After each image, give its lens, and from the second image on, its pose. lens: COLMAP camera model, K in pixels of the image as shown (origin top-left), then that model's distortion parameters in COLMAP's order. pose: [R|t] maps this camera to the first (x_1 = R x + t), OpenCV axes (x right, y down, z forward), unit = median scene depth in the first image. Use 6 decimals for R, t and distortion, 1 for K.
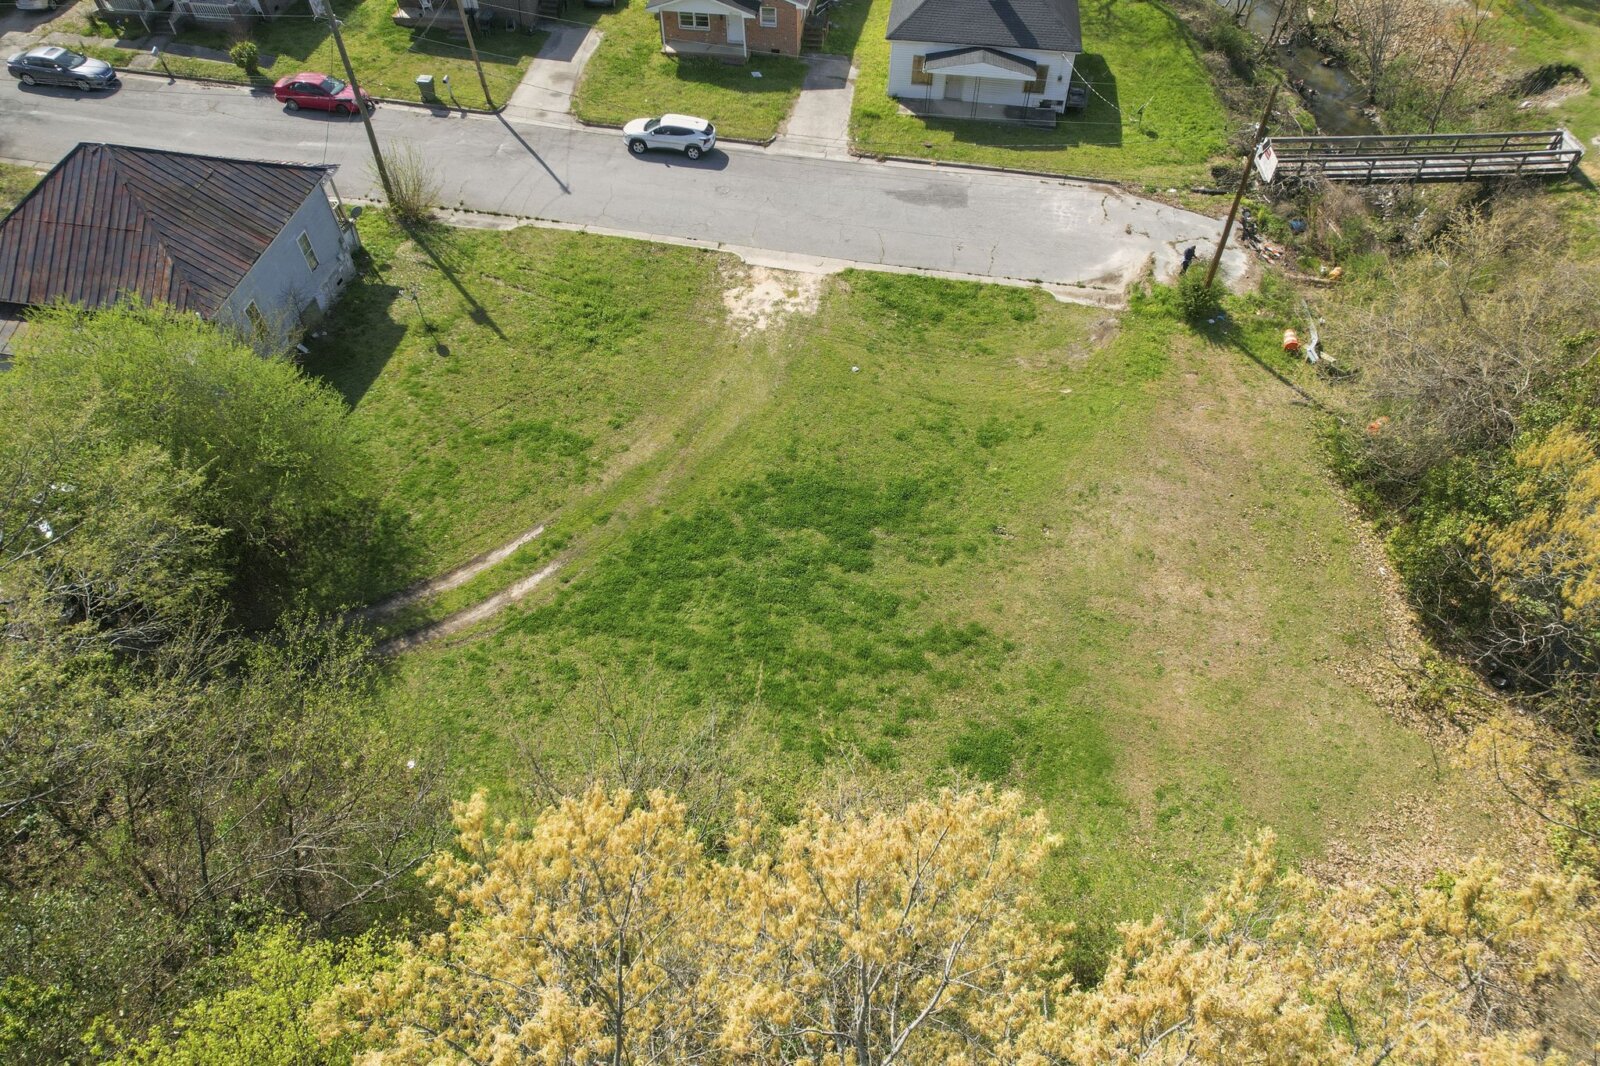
lens RADIAL K [[1022.1, 0, 815.0], [0, 1022.1, 536.5], [0, 0, 1]] dist [-0.071897, 0.061048]
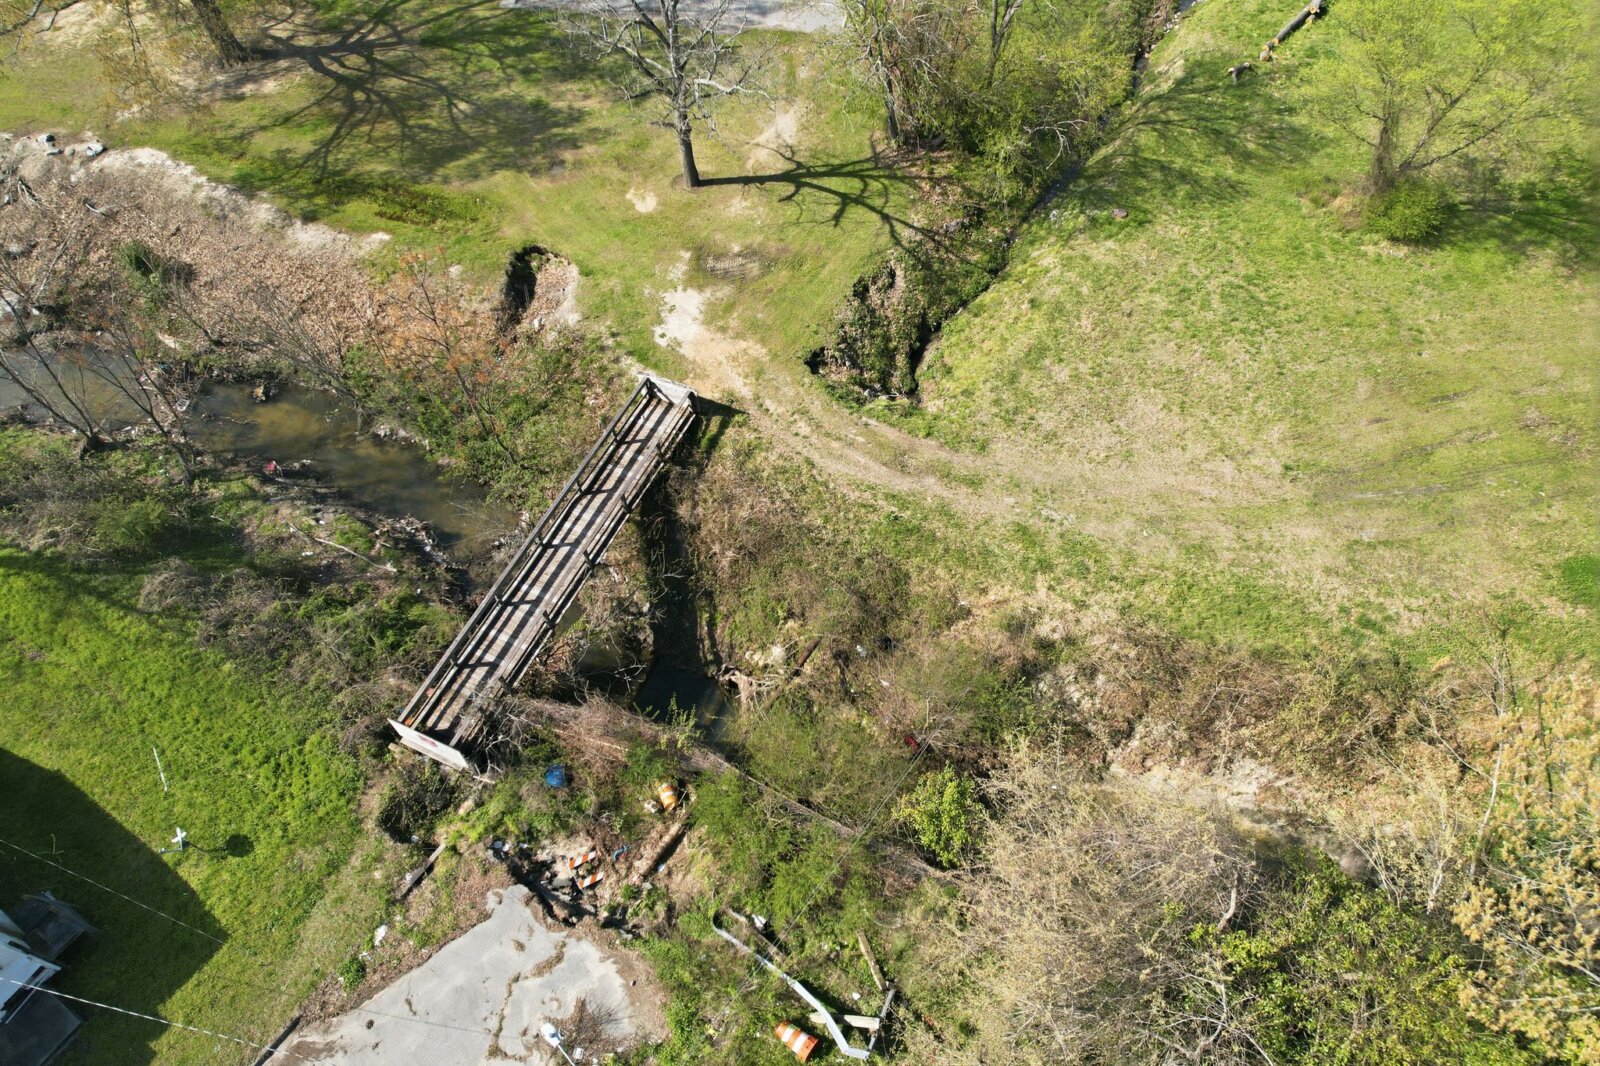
lens RADIAL K [[1022.1, 0, 802.5], [0, 1022.1, 527.8], [0, 0, 1]] dist [-0.071897, 0.061048]
pose [[0.427680, -0.723490, 0.541896, 0.387647], [0.711675, 0.639121, 0.291622, -0.589520], [-0.557323, 0.260933, 0.788229, 0.468898]]
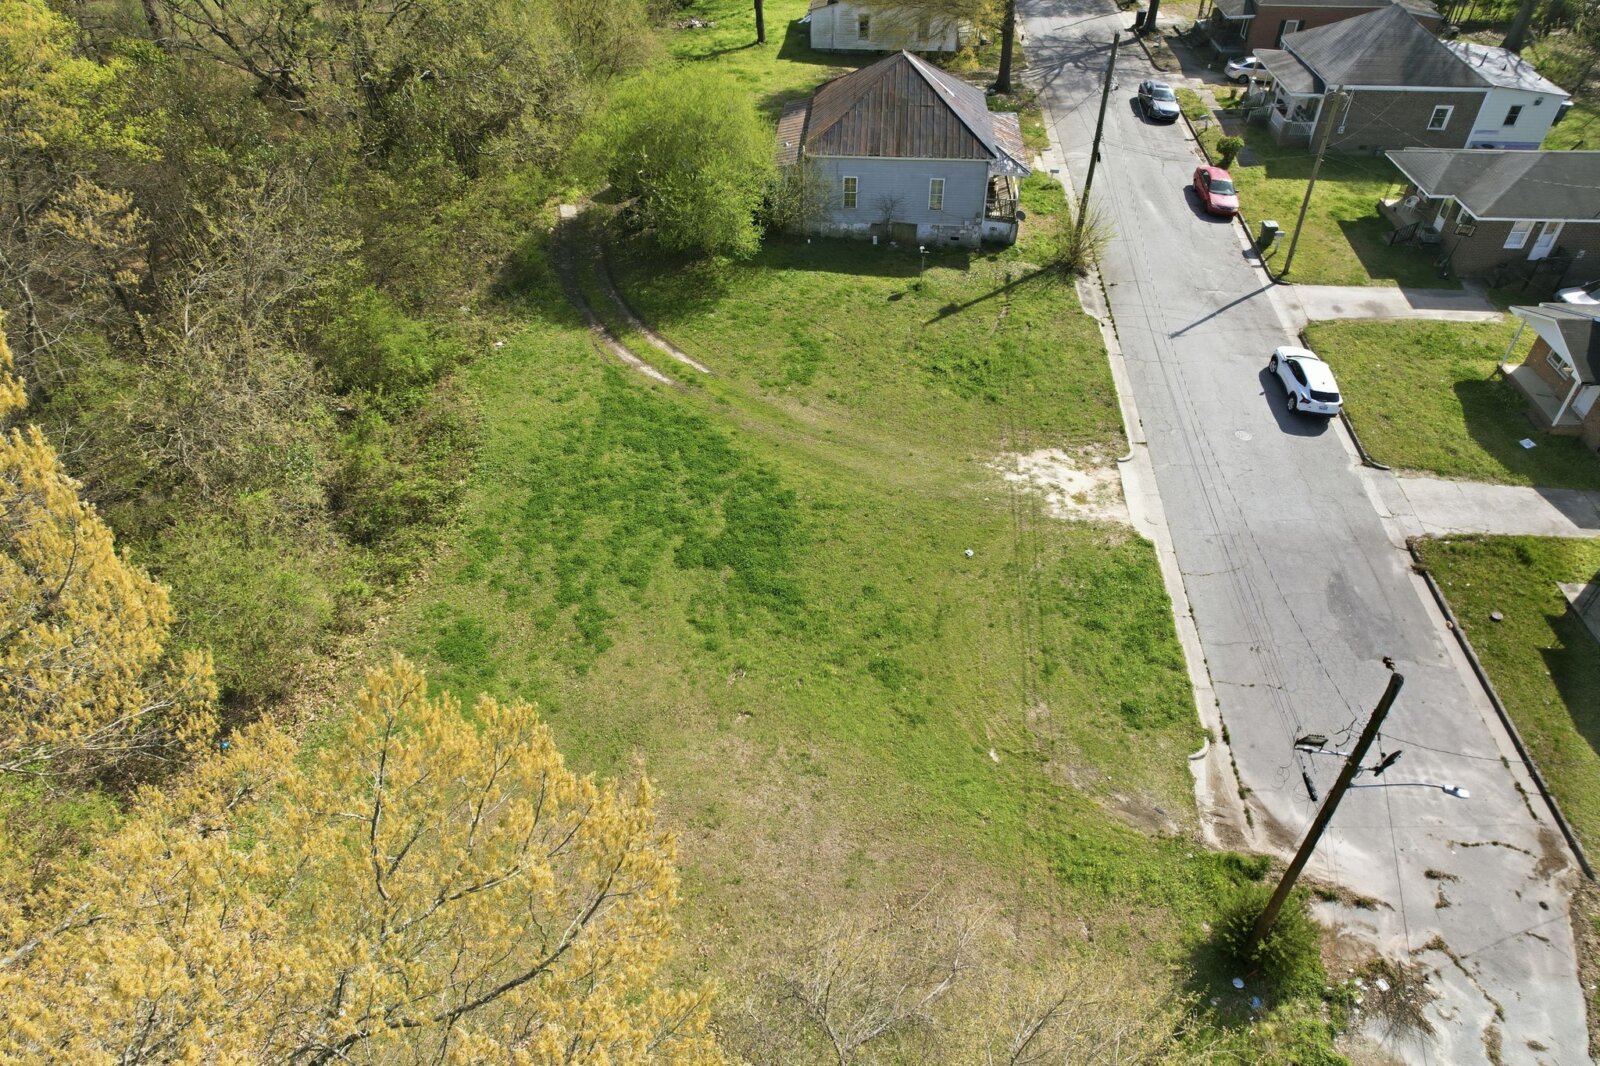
lens RADIAL K [[1022.1, 0, 799.2], [0, 1022.1, 539.9], [0, 0, 1]] dist [-0.071897, 0.061048]
pose [[0.063768, 0.654177, -0.753648, 0.686932], [-0.777026, 0.506431, 0.373843, -0.385523], [0.626231, 0.561765, 0.540607, 0.427995]]
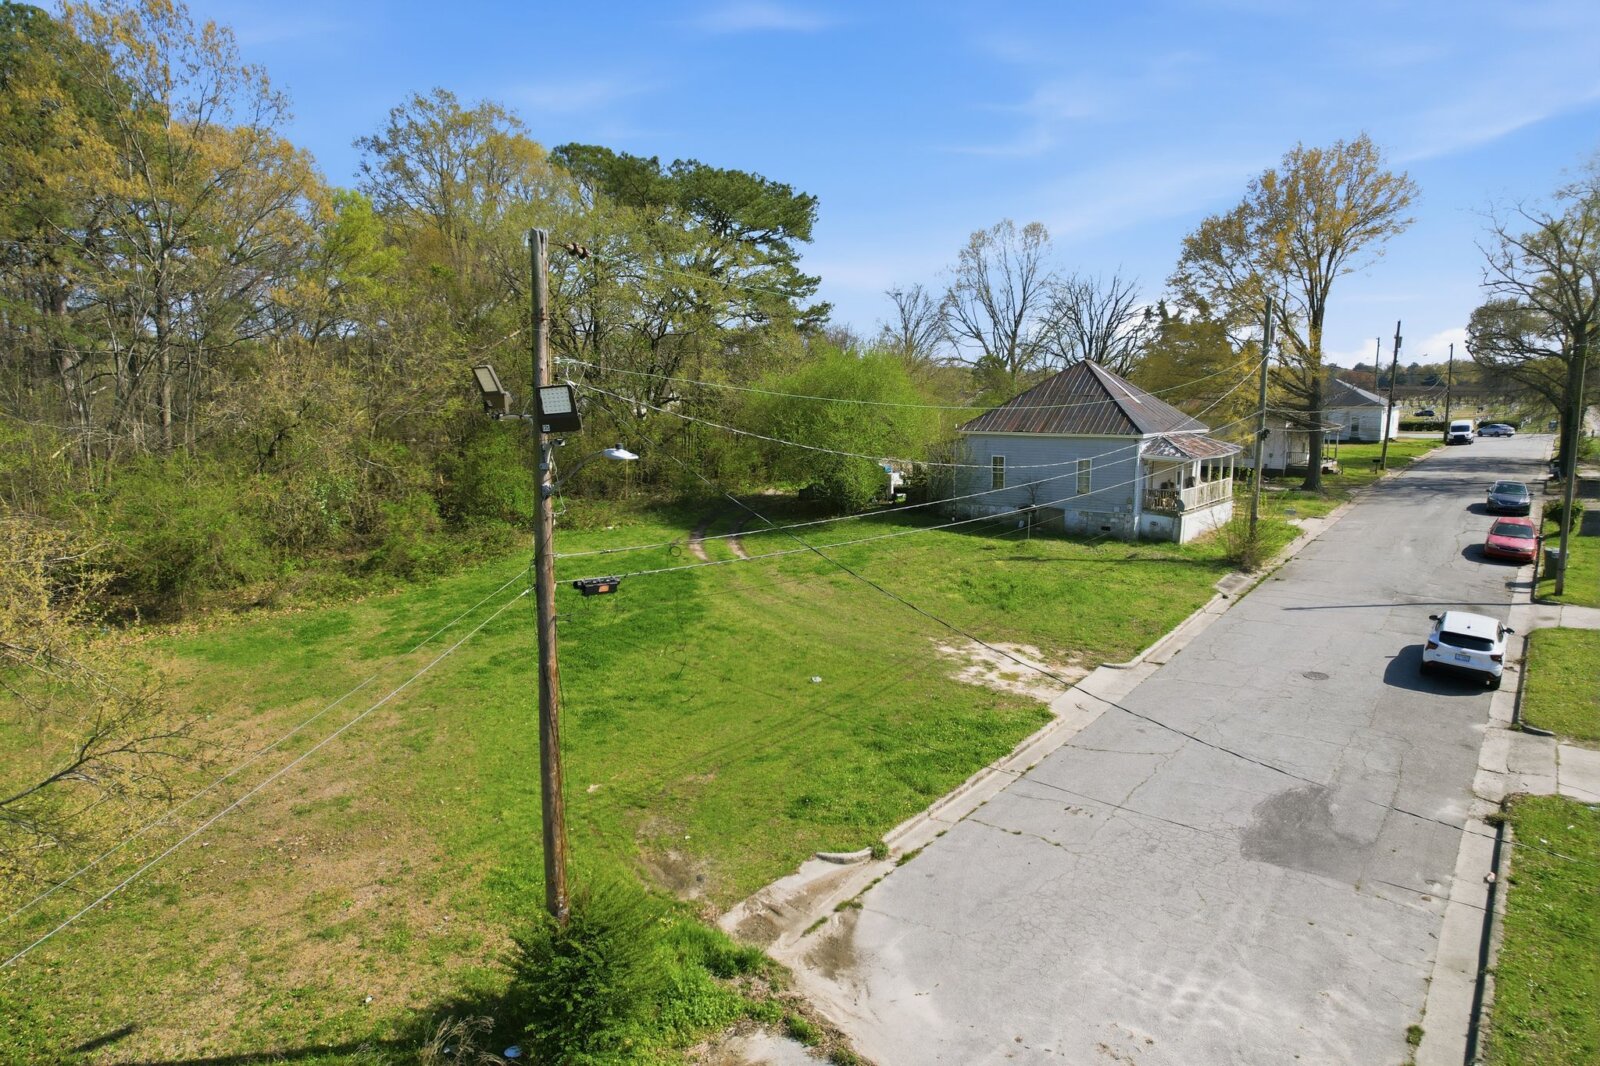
lens RADIAL K [[1022.1, 0, 800.3], [0, 1022.1, 534.3], [0, 0, 1]] dist [-0.071897, 0.061048]
pose [[-0.489448, 0.118363, -0.863962, 0.636303], [-0.680681, 0.567429, 0.463354, -0.537036], [0.545081, 0.814871, -0.197160, 1.053173]]
